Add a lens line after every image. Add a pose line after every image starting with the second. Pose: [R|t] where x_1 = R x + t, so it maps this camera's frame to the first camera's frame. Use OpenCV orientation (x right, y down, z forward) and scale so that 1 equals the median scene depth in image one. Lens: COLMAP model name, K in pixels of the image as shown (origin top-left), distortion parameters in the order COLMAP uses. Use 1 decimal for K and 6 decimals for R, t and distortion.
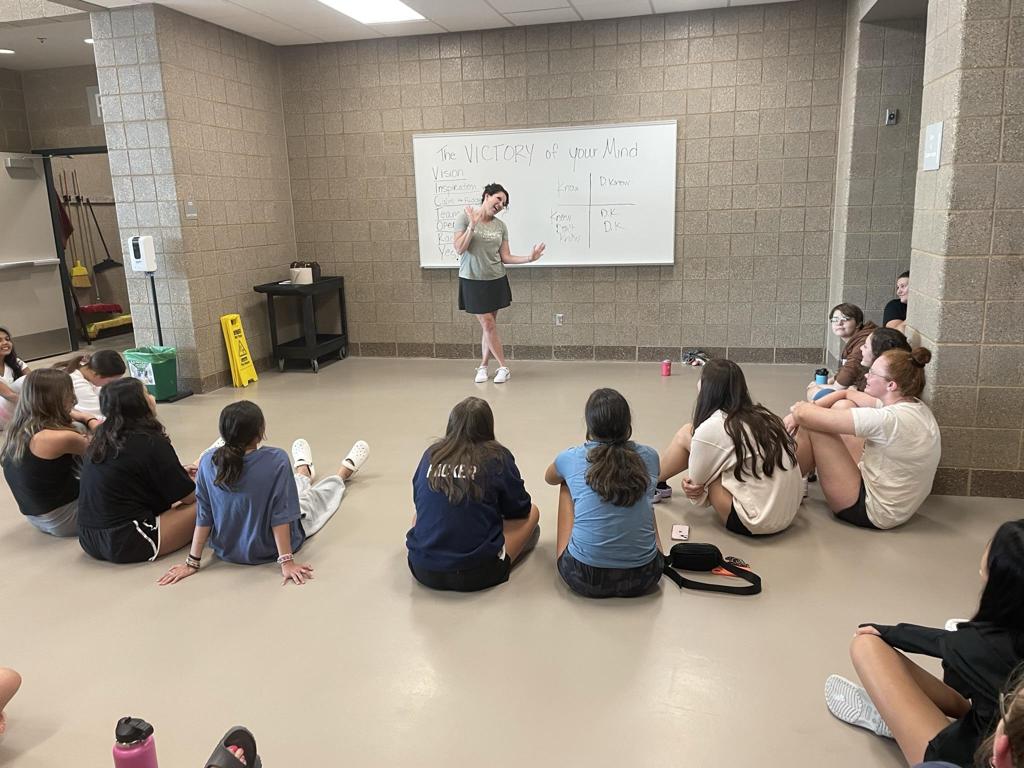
lens RADIAL K [[786.3, 0, 502.5], [0, 786.3, 387.1], [0, 0, 1]] dist [0.073702, -0.063388]
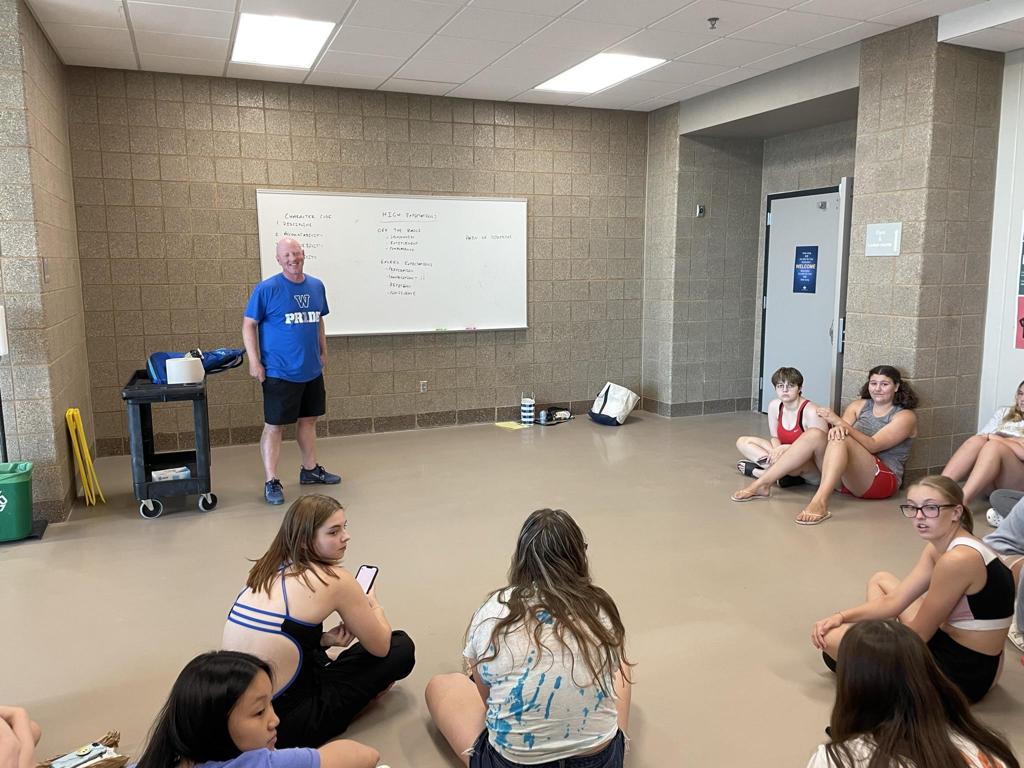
lens RADIAL K [[786.3, 0, 511.8], [0, 786.3, 387.0], [0, 0, 1]] dist [0.073702, -0.063388]
pose [[0.804803, -0.066103, 0.589850, -0.443063], [0.113701, 0.992545, -0.043903, -0.032376], [-0.582550, 0.102400, 0.806319, 0.157854]]
